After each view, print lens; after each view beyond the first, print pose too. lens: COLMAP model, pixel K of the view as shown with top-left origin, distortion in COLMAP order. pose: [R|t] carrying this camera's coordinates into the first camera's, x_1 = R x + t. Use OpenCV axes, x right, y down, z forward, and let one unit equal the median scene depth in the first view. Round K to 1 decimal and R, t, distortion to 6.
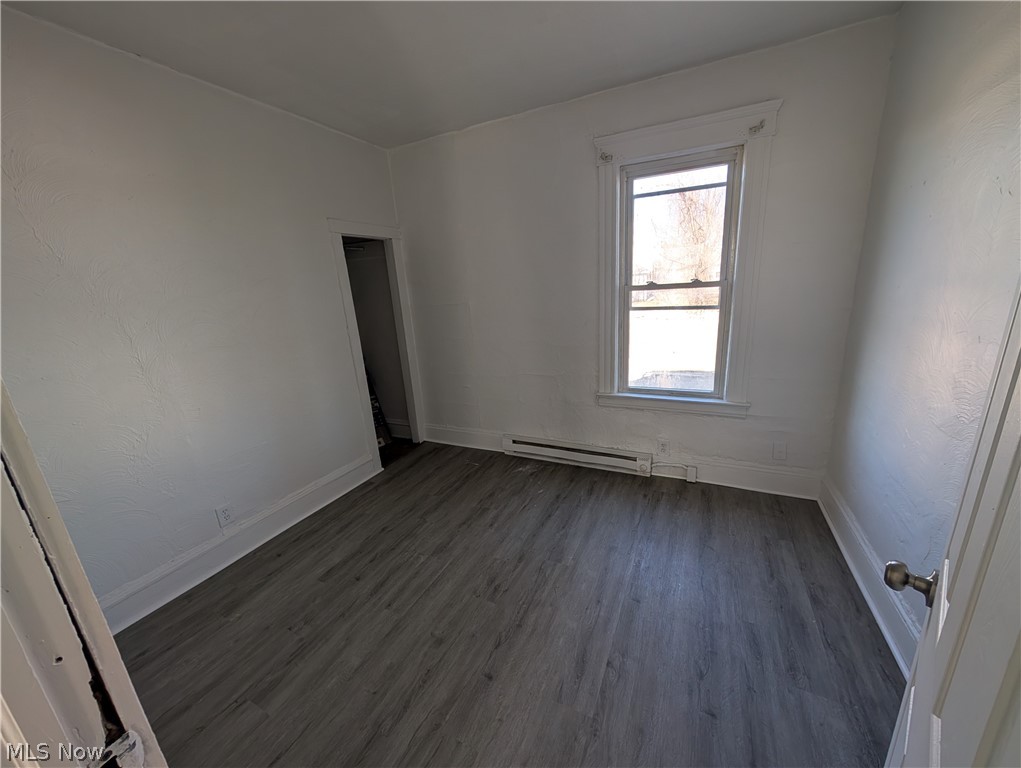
lens RADIAL K [[386.0, 0, 512.9], [0, 386.0, 389.3], [0, 0, 1]] dist [0.001901, 0.000019]
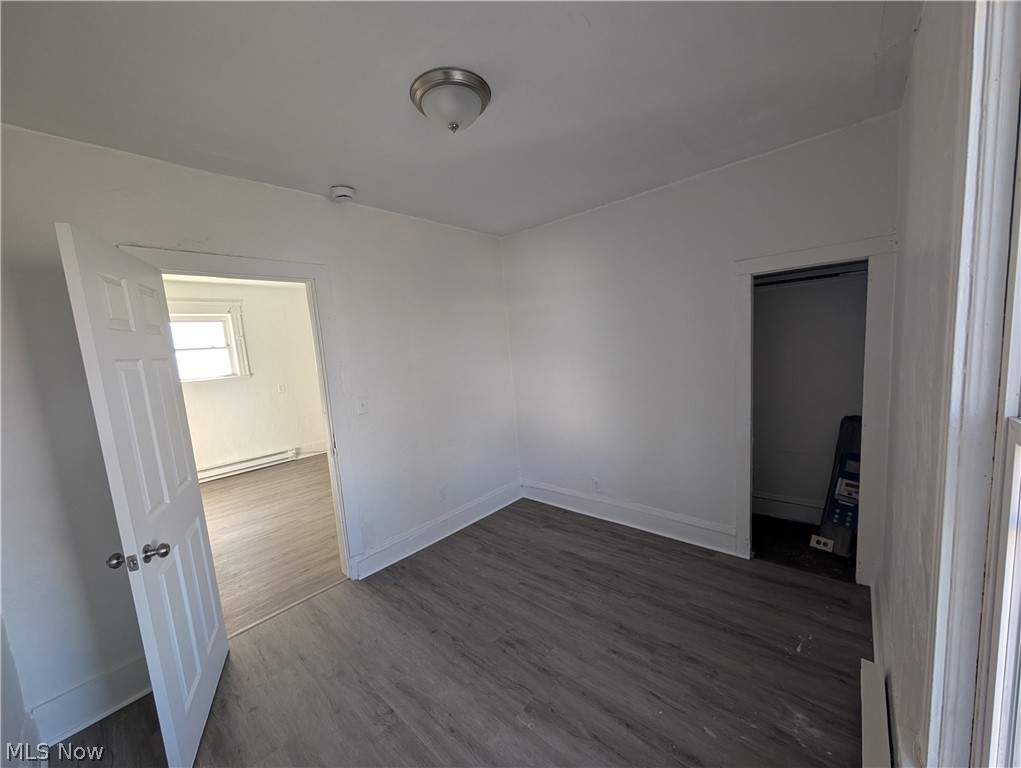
lens RADIAL K [[386.0, 0, 509.6], [0, 386.0, 386.0], [0, 0, 1]] dist [0.001901, 0.000019]
pose [[-0.269037, 0.186966, -0.944808, 0.728285], [-0.165556, 0.957398, 0.236600, -0.361193], [0.948794, 0.220073, -0.226622, 0.960774]]
